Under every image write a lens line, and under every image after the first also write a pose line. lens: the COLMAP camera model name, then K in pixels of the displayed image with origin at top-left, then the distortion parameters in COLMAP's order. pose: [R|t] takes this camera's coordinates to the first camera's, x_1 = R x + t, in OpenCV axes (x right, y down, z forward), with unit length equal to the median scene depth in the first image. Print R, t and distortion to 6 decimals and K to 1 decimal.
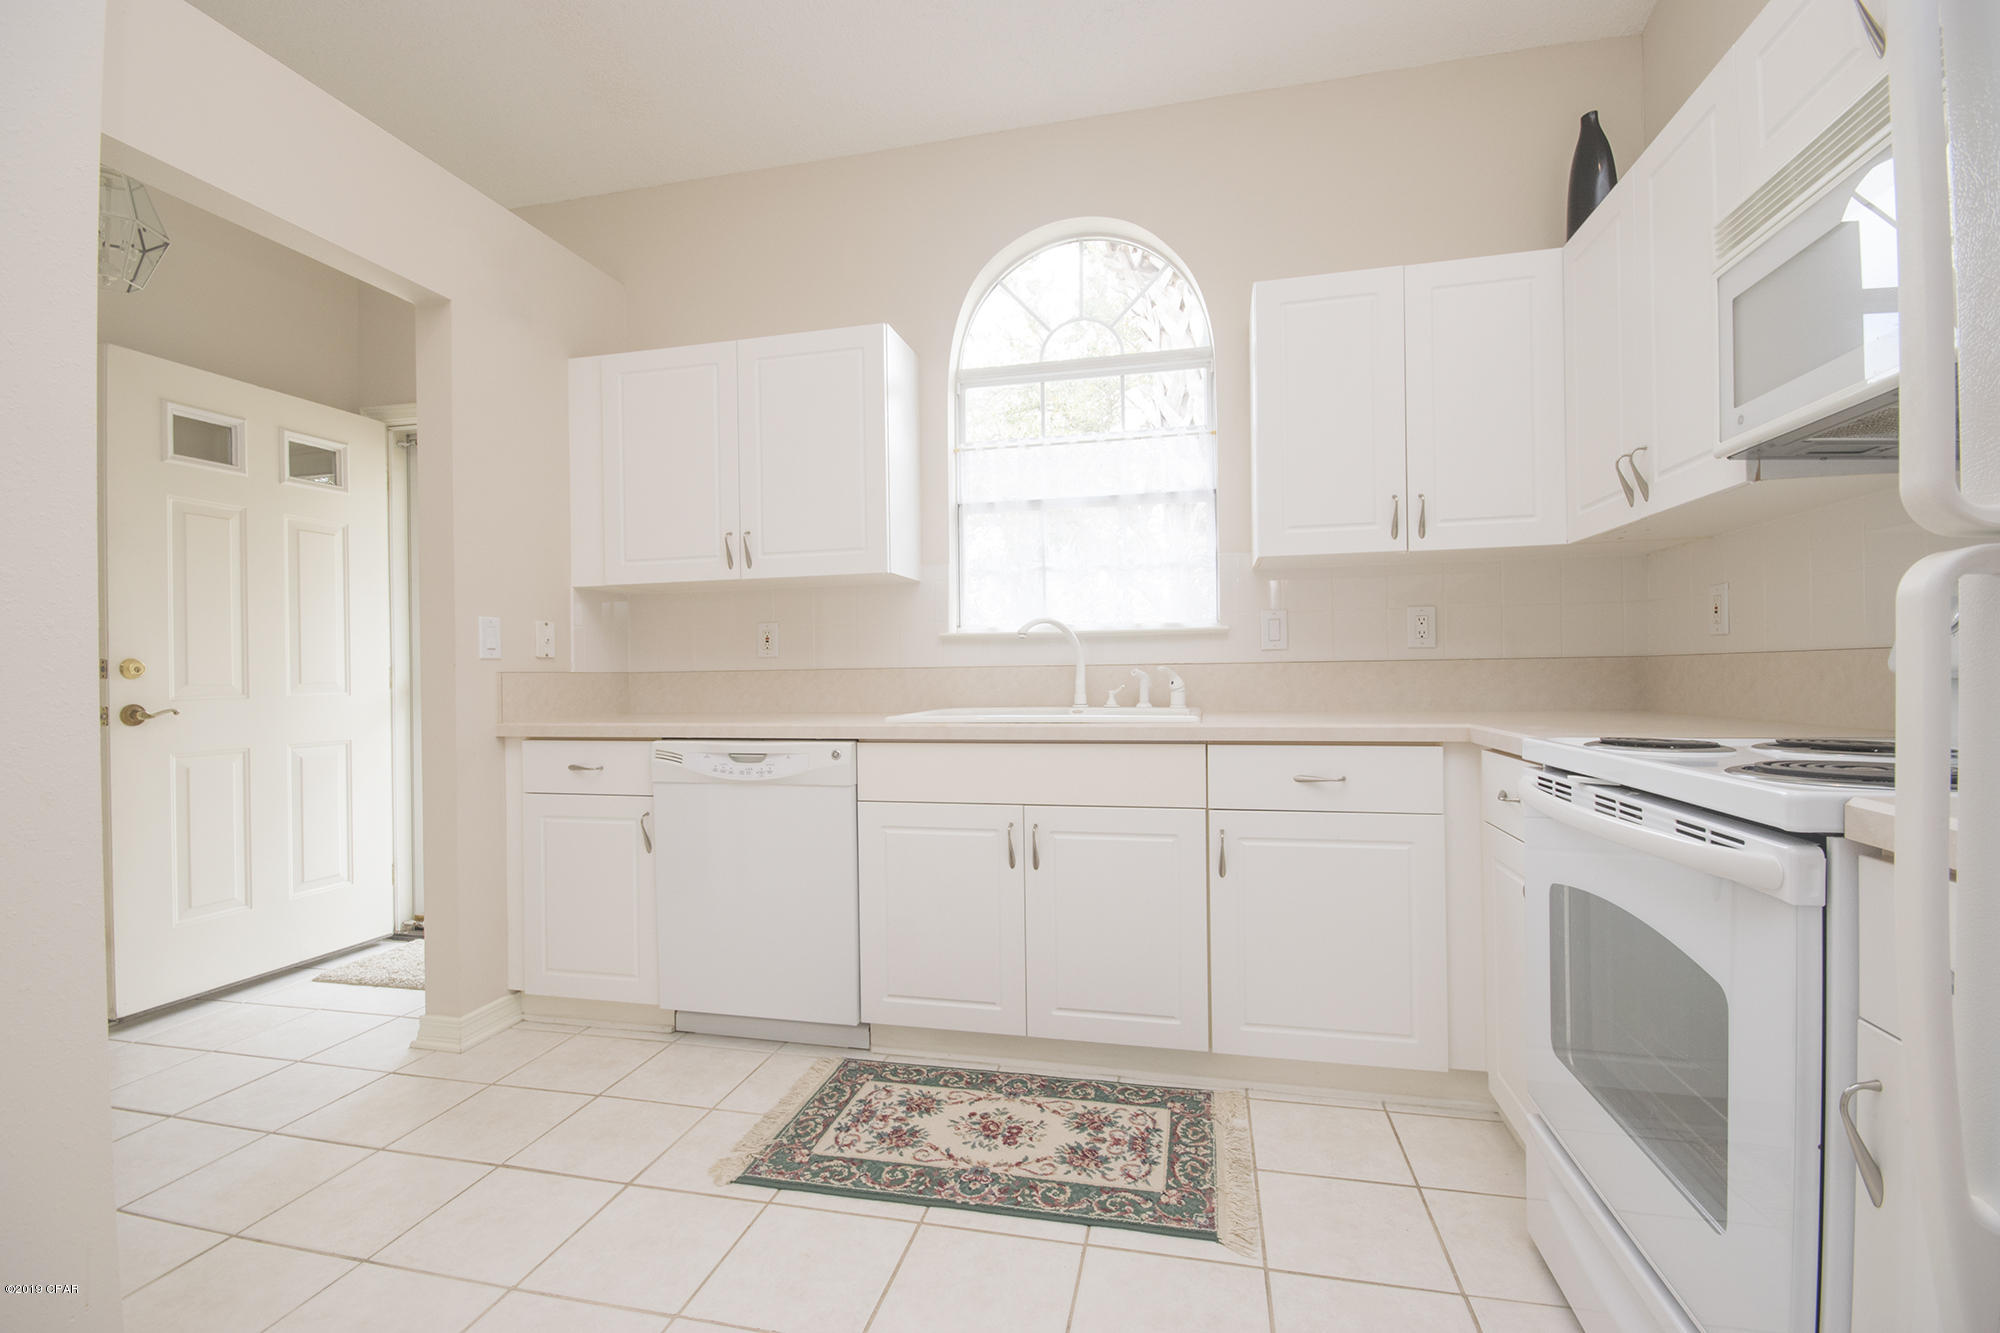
lens RADIAL K [[879.6, 0, 992.7], [0, 879.6, 673.6], [0, 0, 1]] dist [-0.001221, 0.000032]
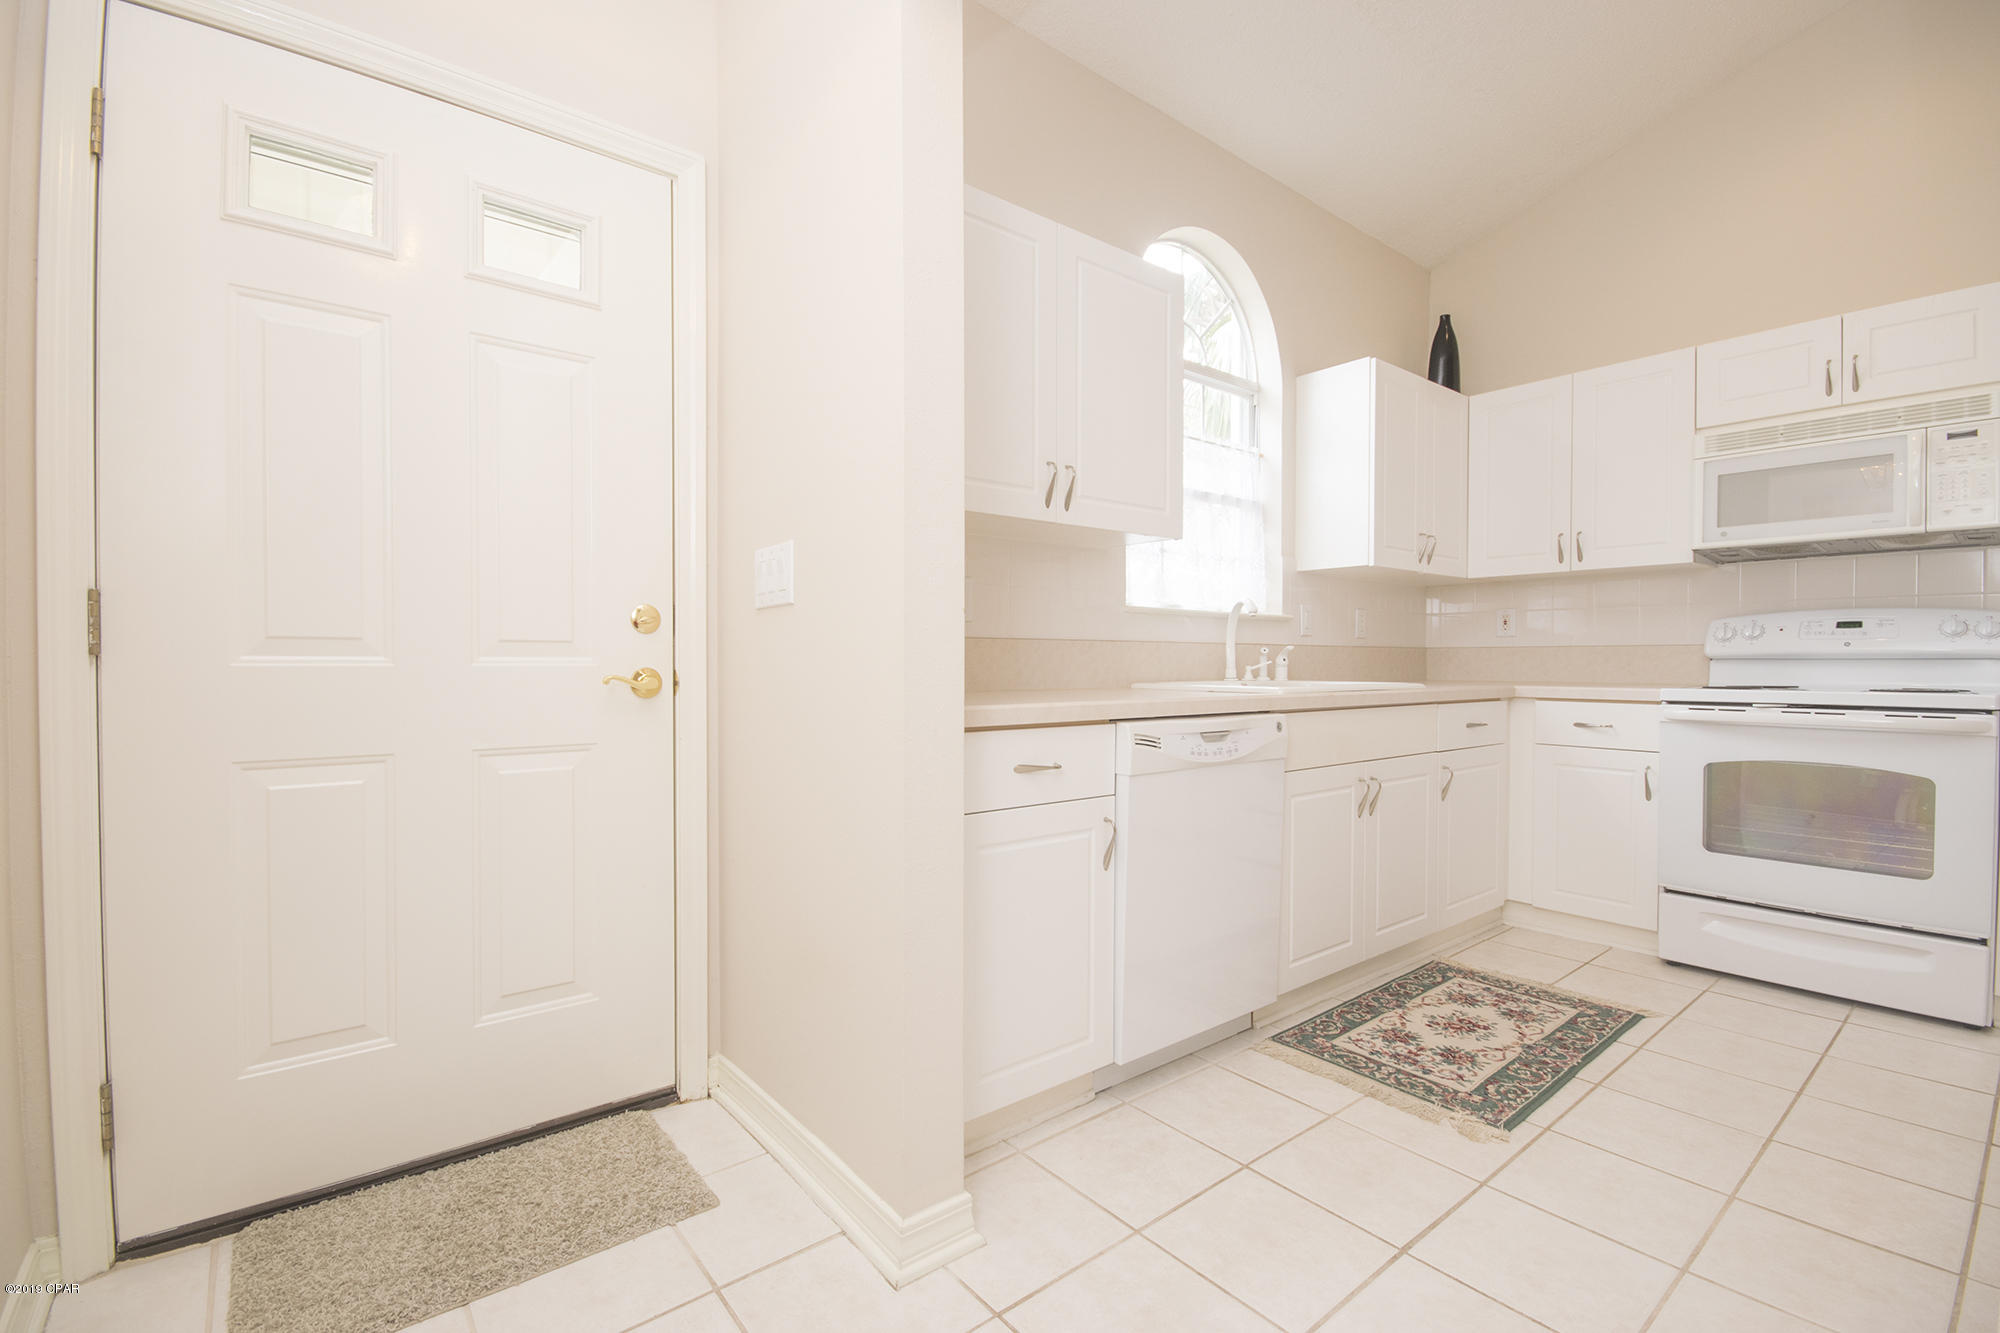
lens RADIAL K [[879.6, 0, 992.7], [0, 879.6, 673.6], [0, 0, 1]] dist [-0.001221, 0.000032]
pose [[0.616729, 0.003228, 0.787169, -1.184719], [-0.010433, 0.999937, 0.004073, 0.034349], [-0.787107, -0.010724, 0.616724, 0.679474]]
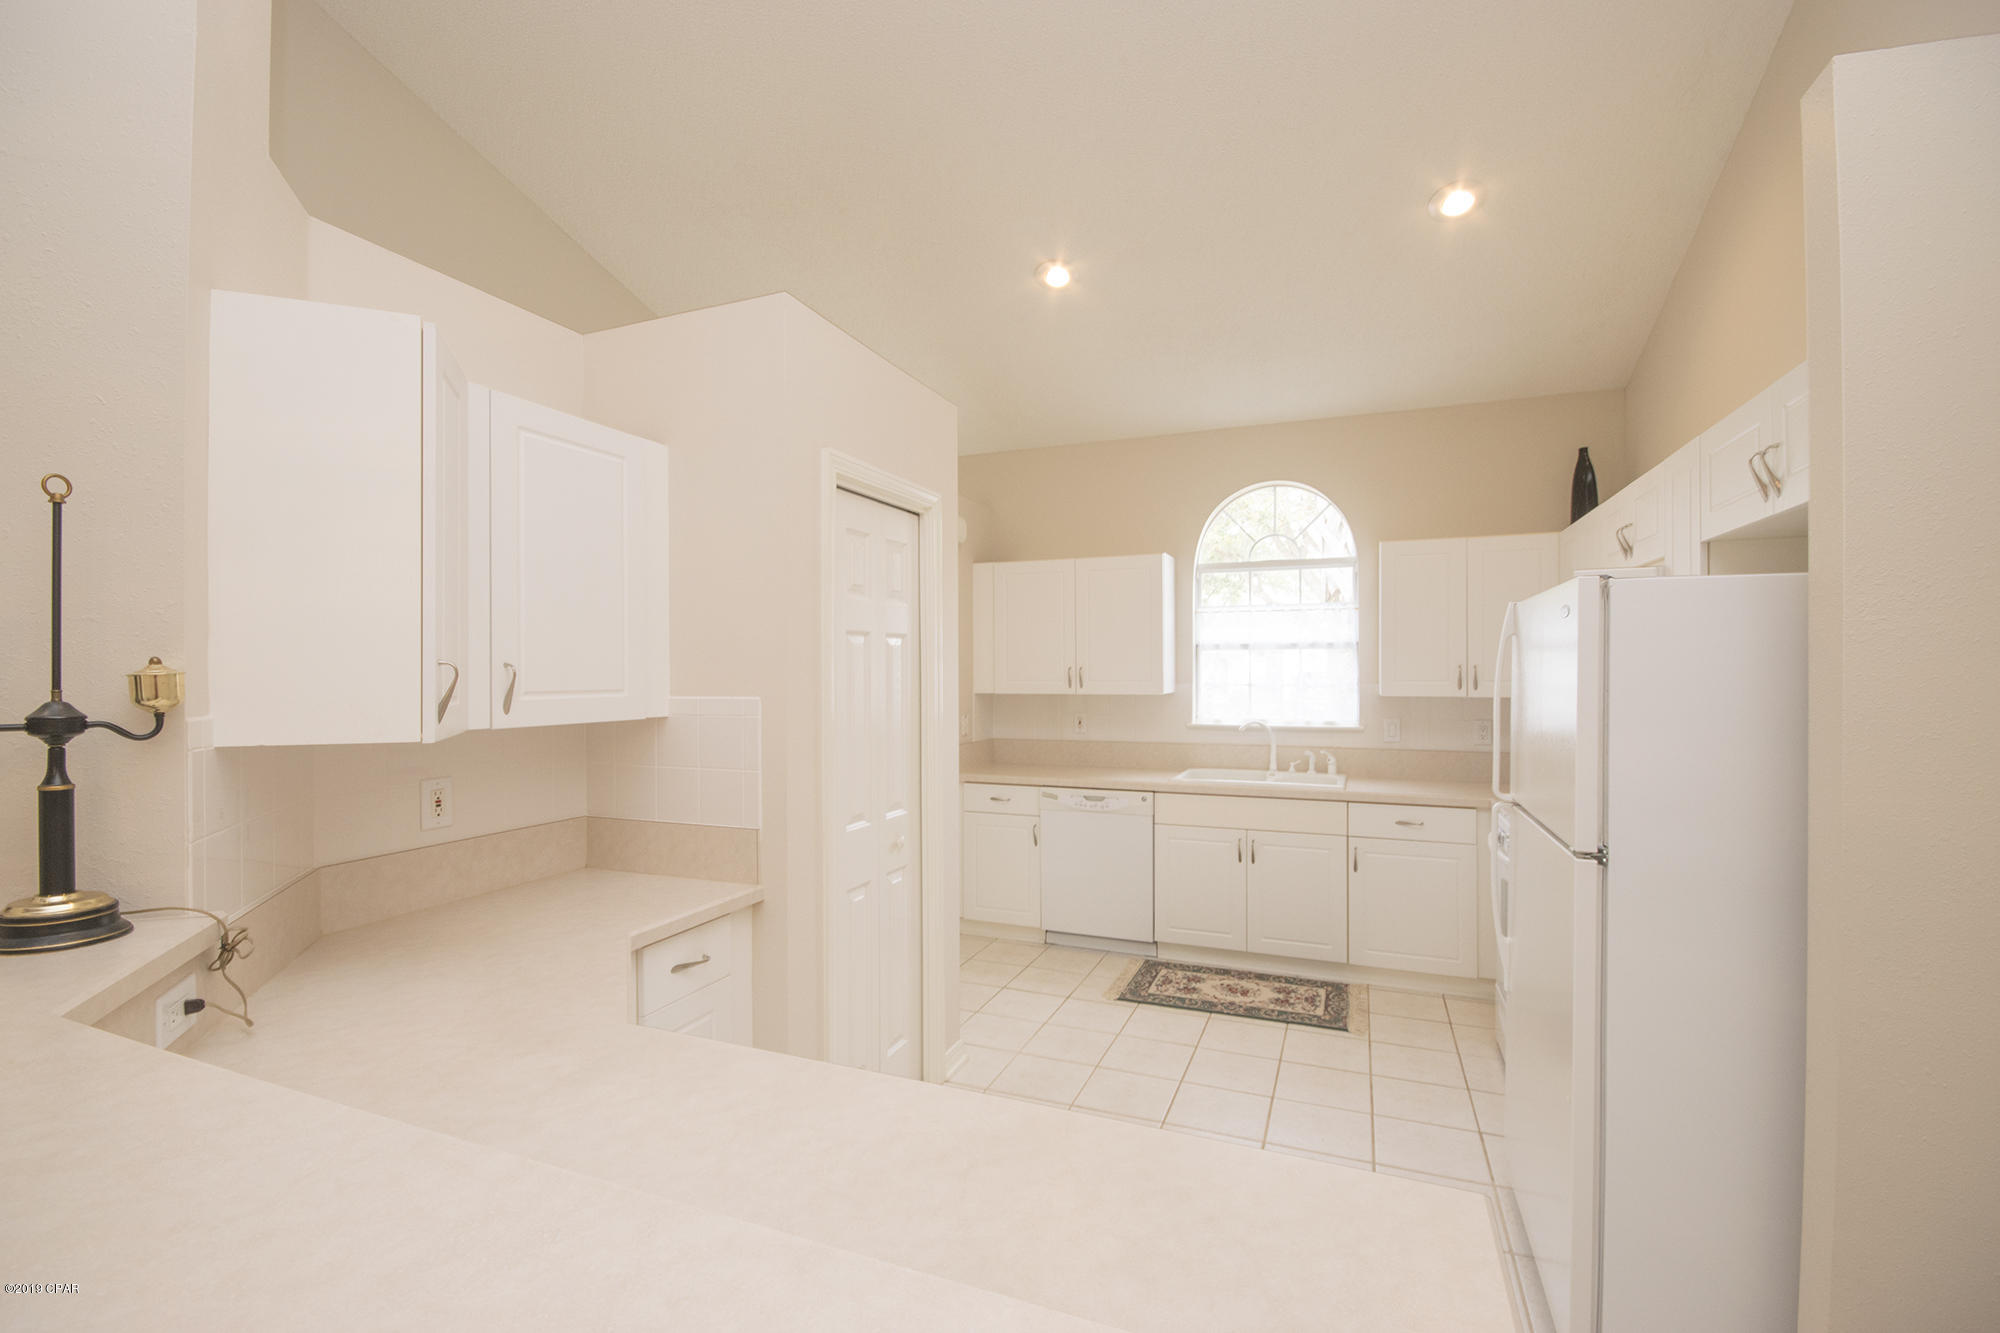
lens RADIAL K [[883.4, 0, 996.8], [0, 883.4, 673.7], [0, 0, 1]] dist [0.014058, -0.014166]
pose [[0.987514, 0.010540, -0.157175, -0.202285], [-0.009490, 0.999927, 0.007427, -0.197850], [0.157242, -0.005842, 0.987543, -0.978143]]
